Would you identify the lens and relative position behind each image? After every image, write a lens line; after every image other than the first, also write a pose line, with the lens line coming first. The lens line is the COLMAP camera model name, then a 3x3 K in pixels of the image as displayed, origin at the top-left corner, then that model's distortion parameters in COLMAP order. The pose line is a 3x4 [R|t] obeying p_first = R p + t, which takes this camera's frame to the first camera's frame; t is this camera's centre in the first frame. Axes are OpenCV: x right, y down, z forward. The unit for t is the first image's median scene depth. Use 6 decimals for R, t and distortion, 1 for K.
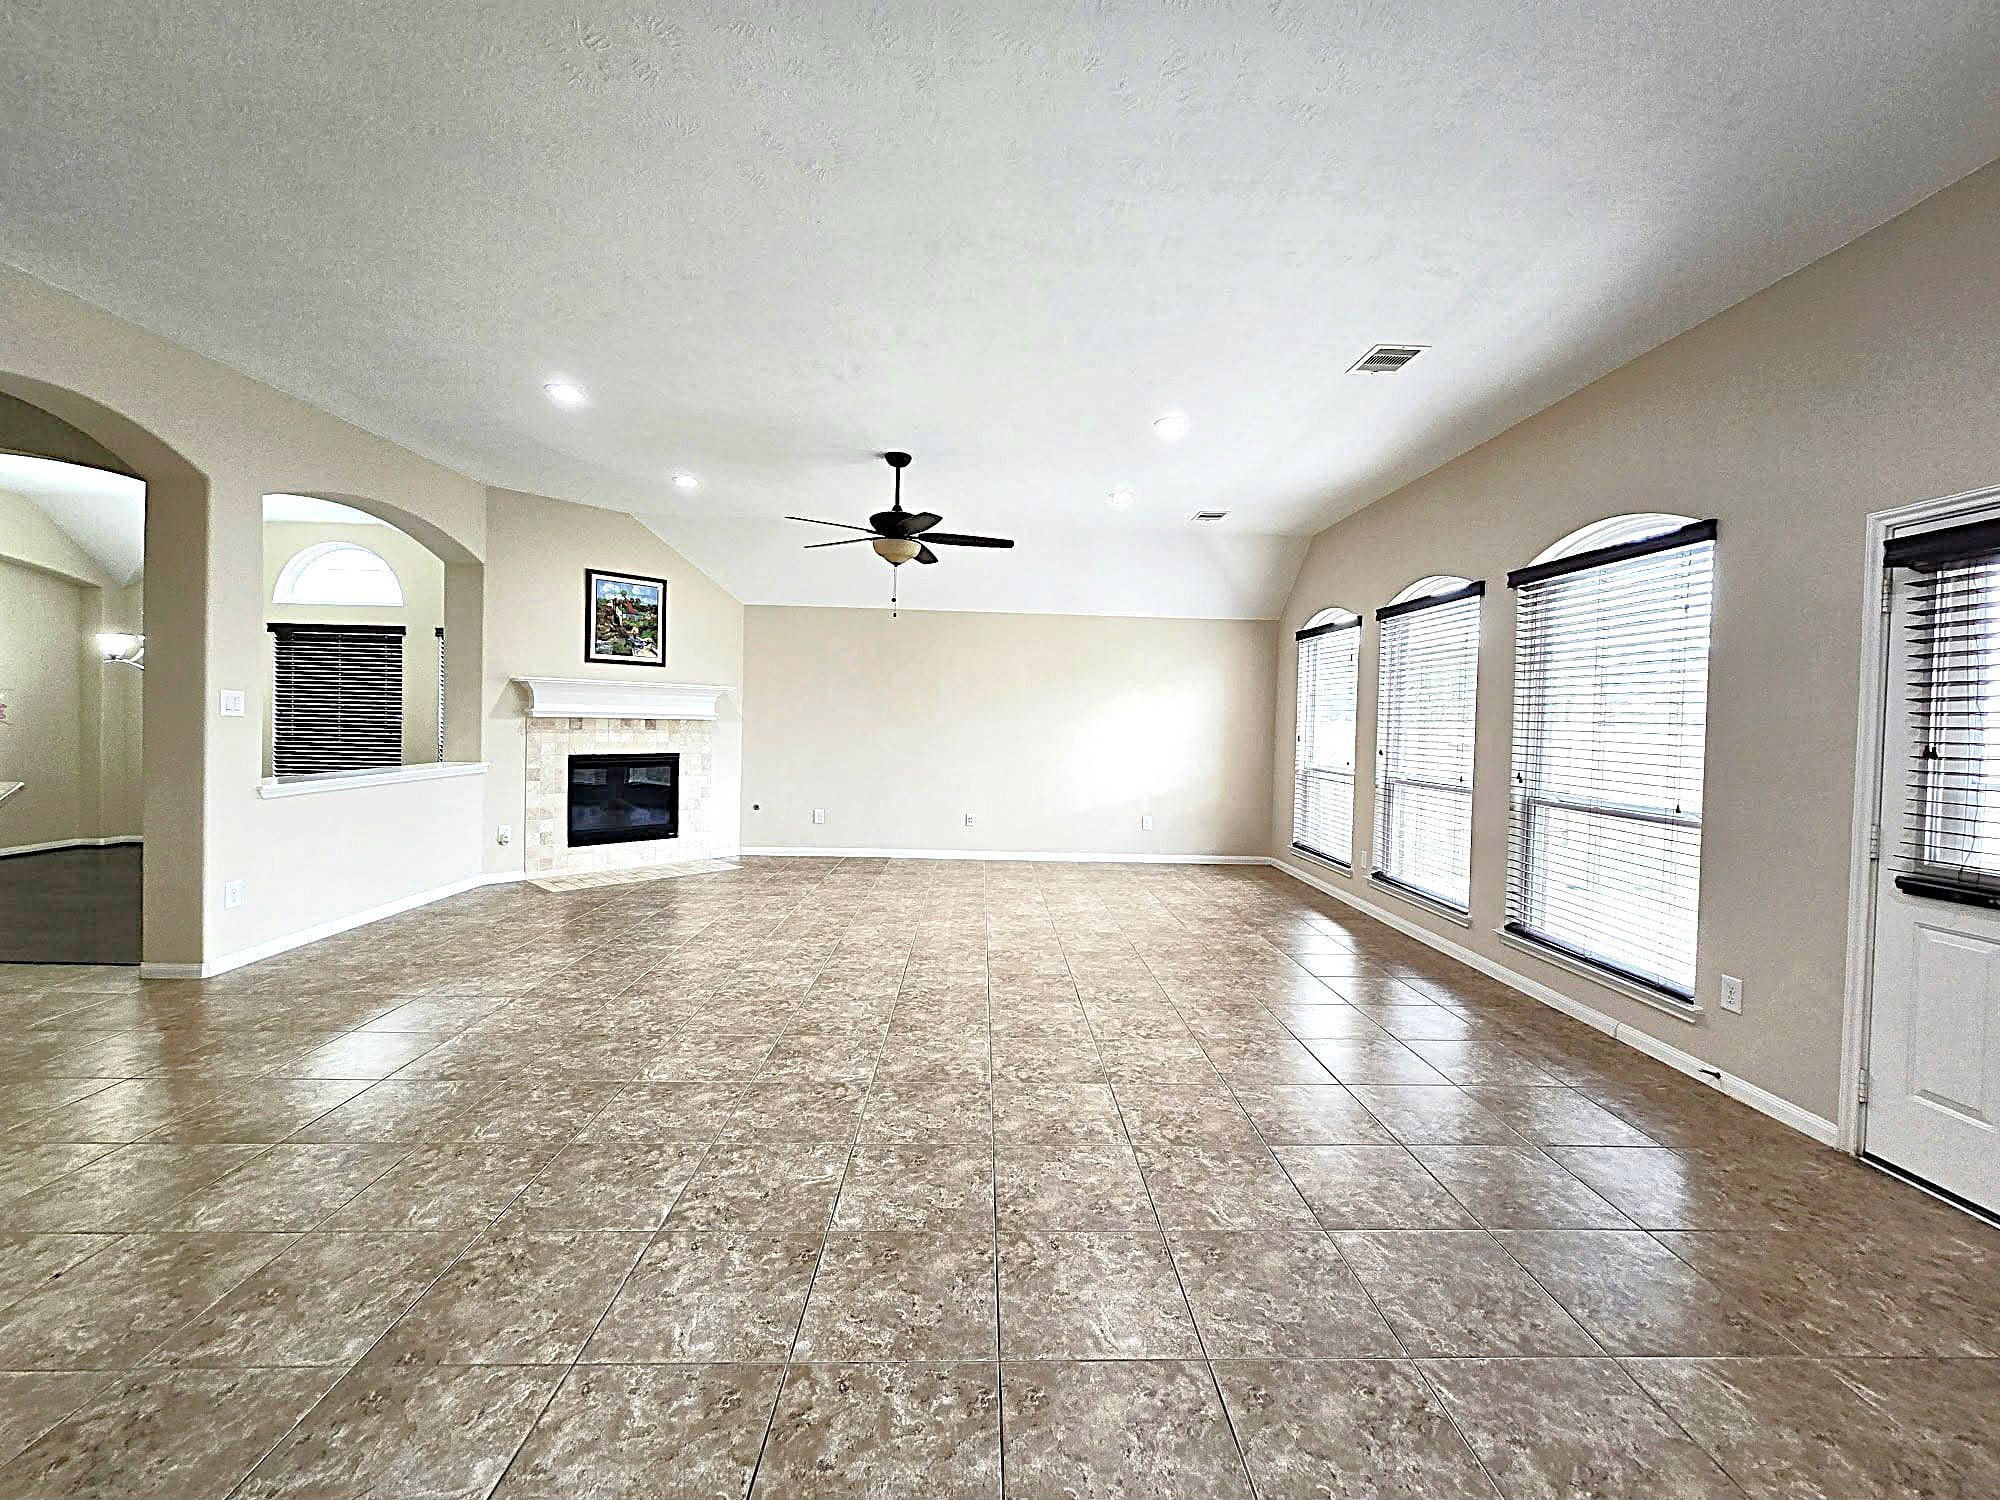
lens RADIAL K [[829.7, 0, 1023.9], [0, 829.7, 729.9], [0, 0, 1]] dist [-0.000419, 0.000001]
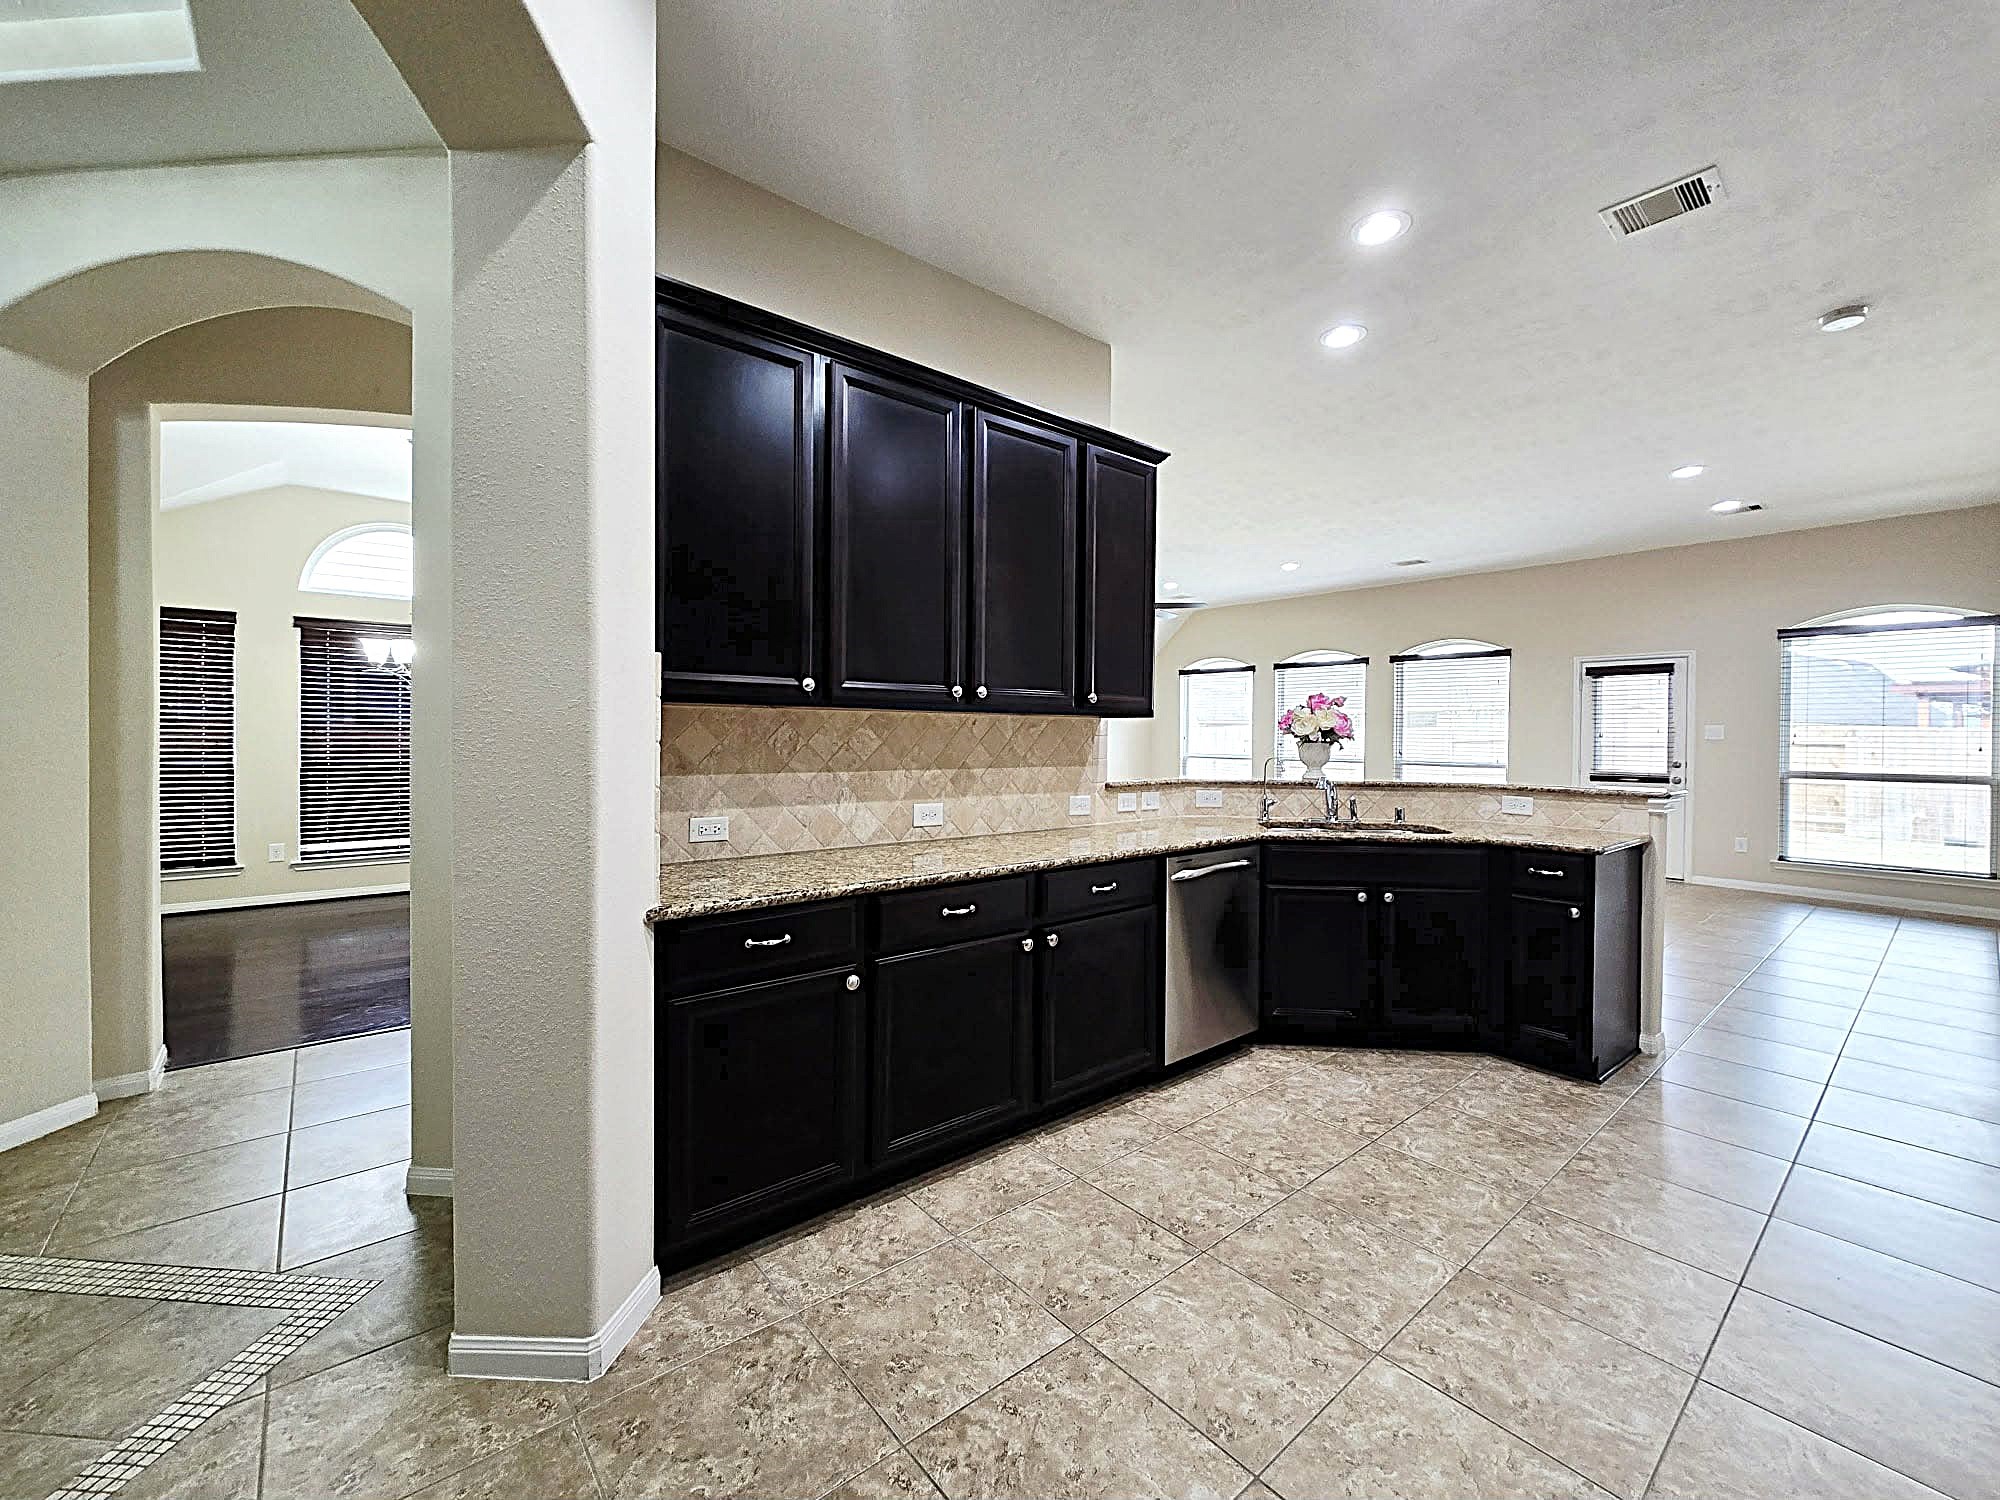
lens RADIAL K [[821.6, 0, 1000.0], [0, 821.6, 750.0], [0, 0, 1]] dist [-0.001032, 0.000812]
pose [[0.790700, -0.027613, 0.611580, -0.959654], [0.014491, 0.999547, 0.026395, -0.013054], [-0.612032, -0.012008, 0.790742, -0.028625]]
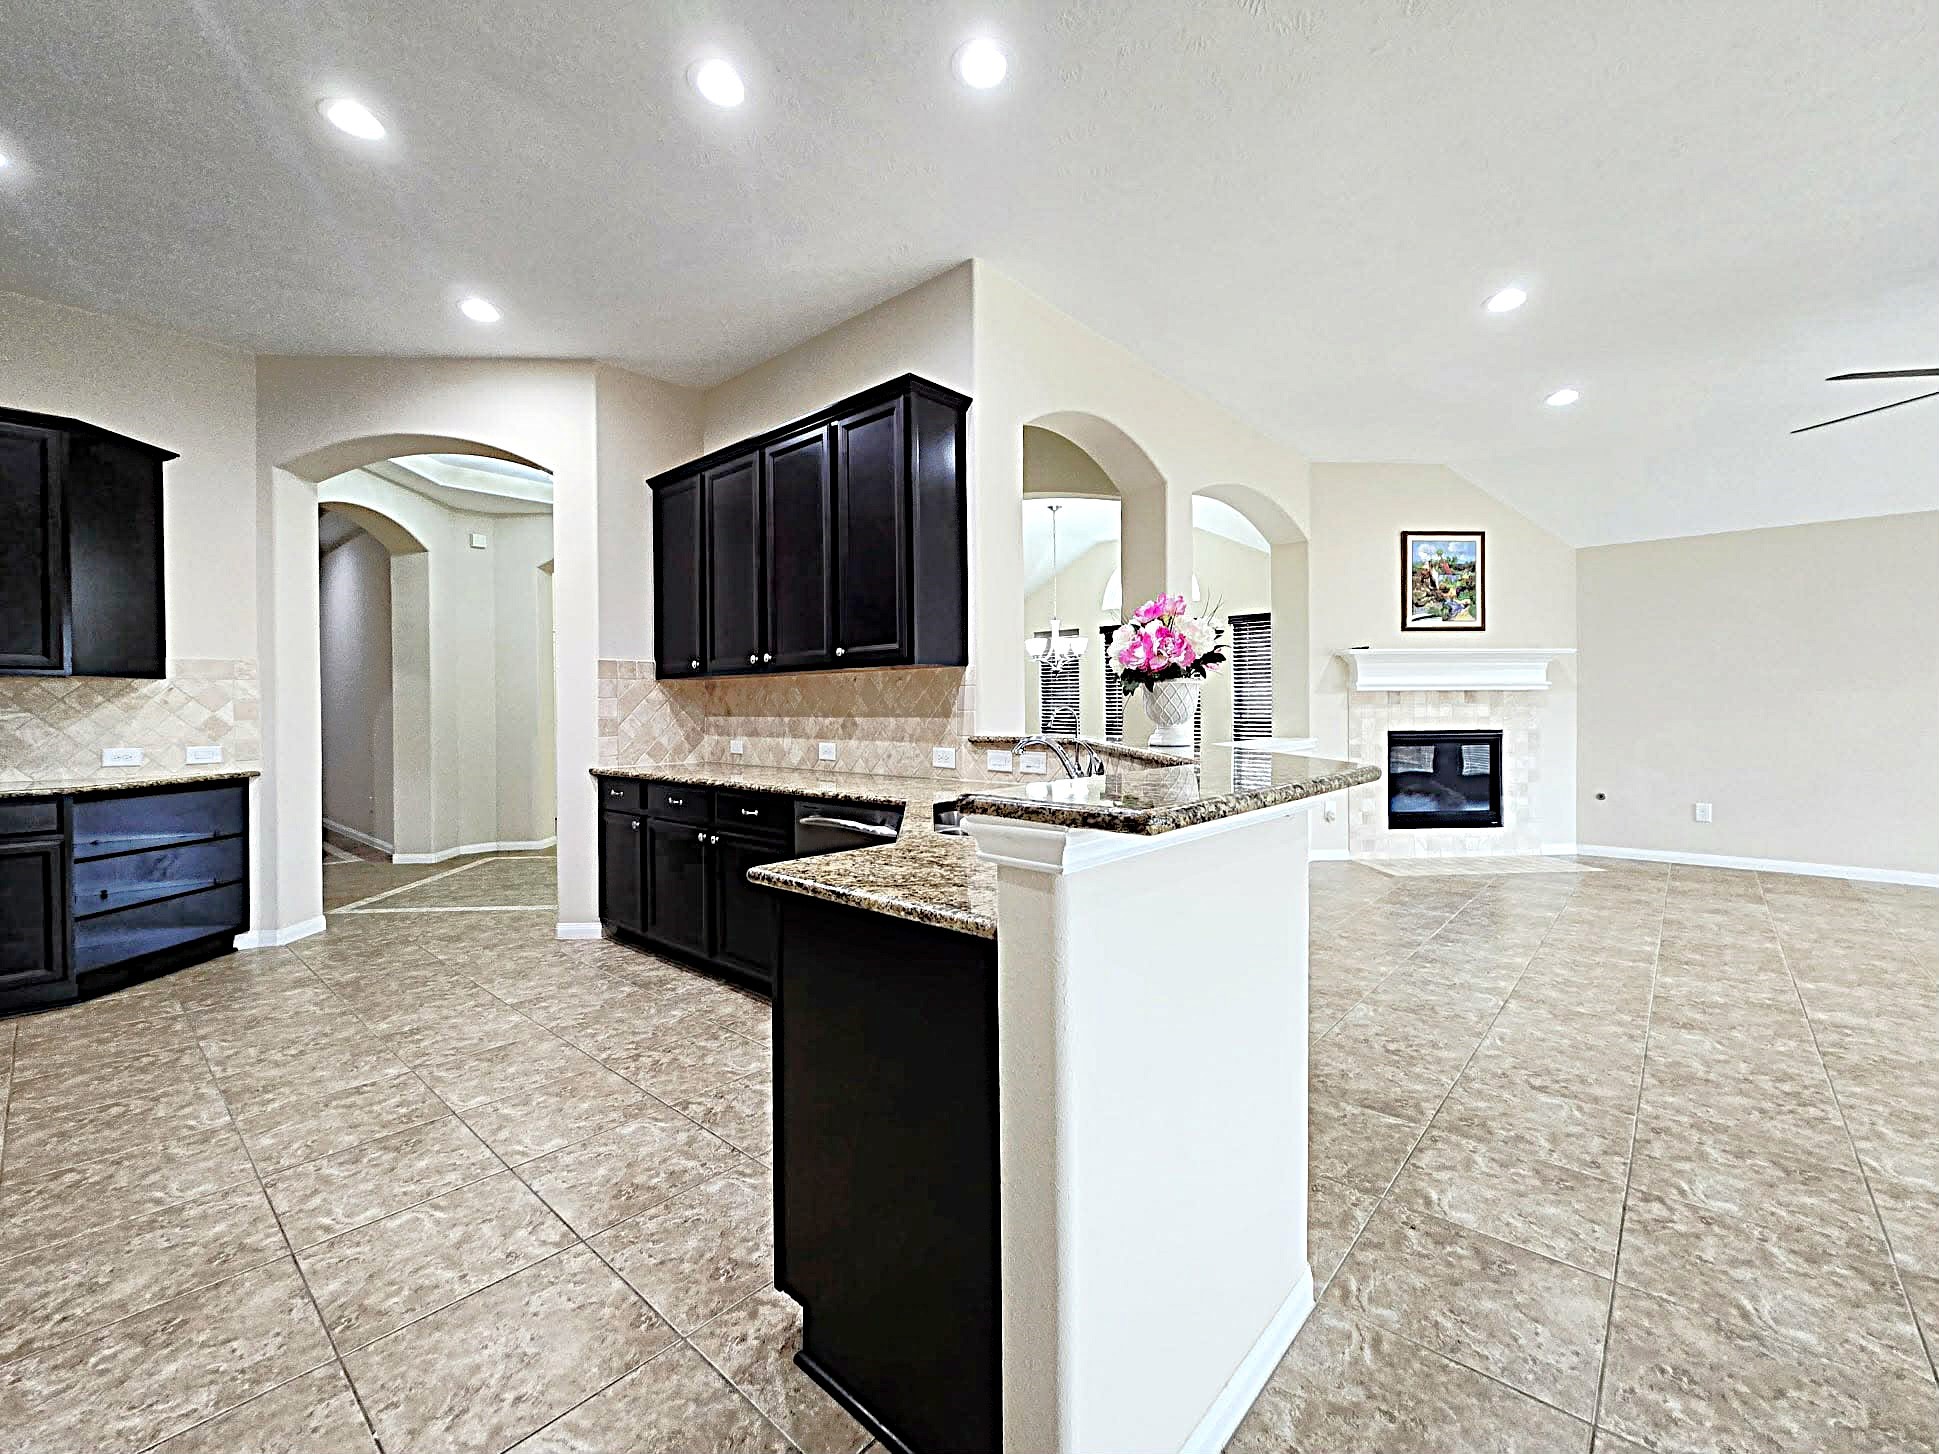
lens RADIAL K [[821.0, 0, 973.0], [0, 821.0, 718.5], [0, 0, 1]] dist [0.002171, -0.000133]
pose [[0.719366, -0.021336, -0.694304, -0.236380], [0.017608, 0.999767, -0.012480, 0.019054], [0.694409, -0.003247, 0.719574, -0.000118]]
